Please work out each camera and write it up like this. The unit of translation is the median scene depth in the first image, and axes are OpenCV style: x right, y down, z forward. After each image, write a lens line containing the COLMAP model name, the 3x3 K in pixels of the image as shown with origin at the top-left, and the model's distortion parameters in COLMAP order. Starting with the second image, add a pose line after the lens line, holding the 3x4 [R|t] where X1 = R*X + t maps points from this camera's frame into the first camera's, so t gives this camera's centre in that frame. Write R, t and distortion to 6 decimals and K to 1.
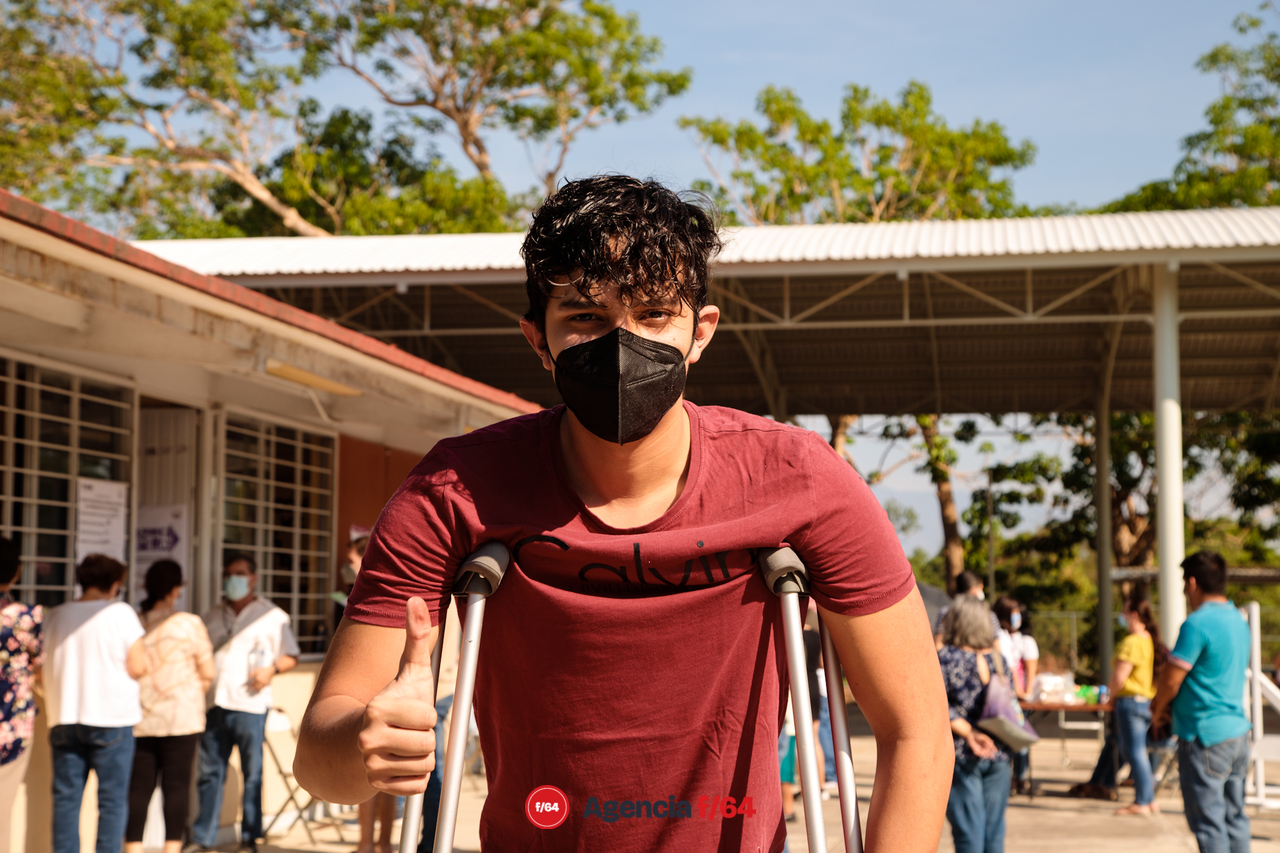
lens RADIAL K [[2225.6, 0, 640.0], [0, 2225.6, 426.5], [0, 0, 1]] dist [0.037255, 0.161743]
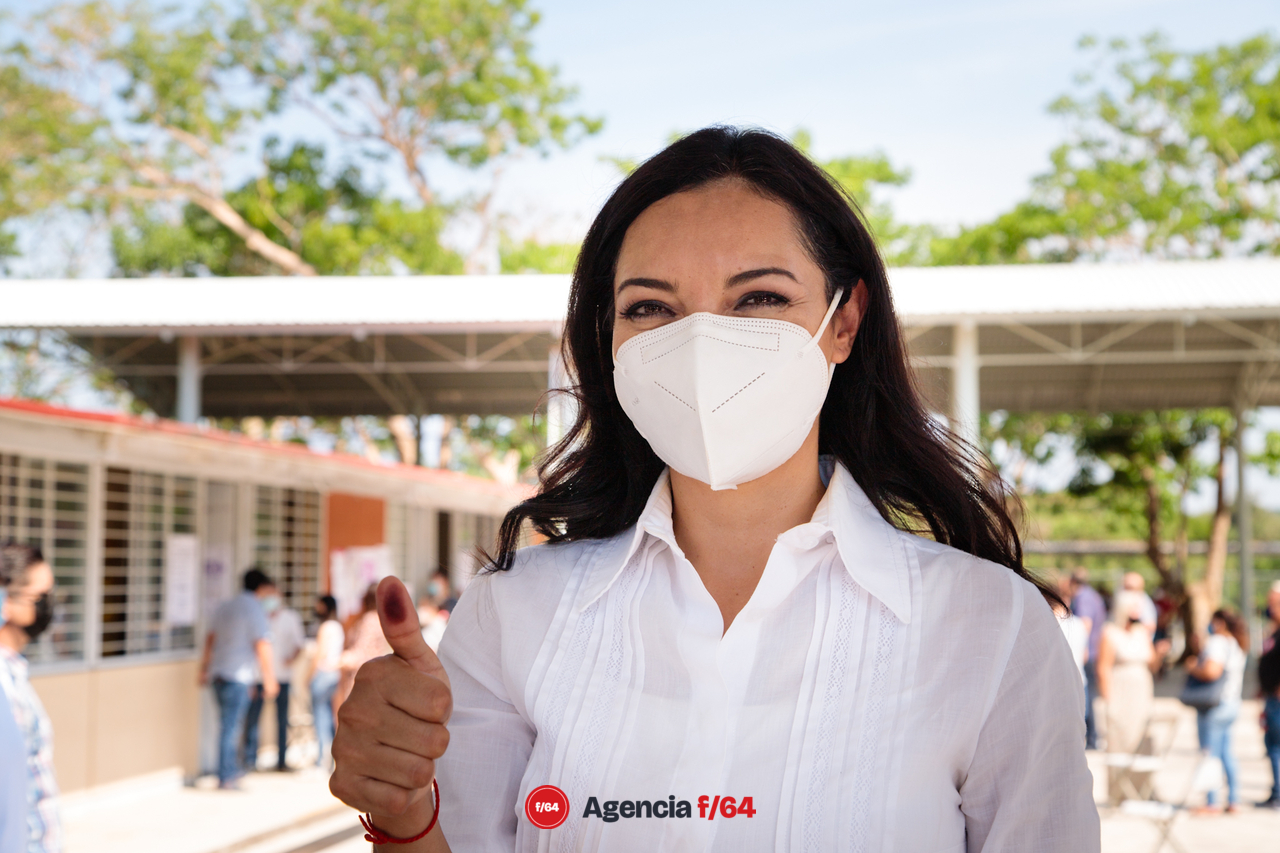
lens RADIAL K [[2197.0, 0, 640.0], [0, 2197.0, 426.5], [0, 0, 1]] dist [-0.008562, -0.111970]
pose [[0.999634, -0.002682, 0.026923, 0.008812], [0.002196, 0.999834, 0.018060, -0.018492], [-0.026967, -0.017995, 0.999474, -0.126484]]
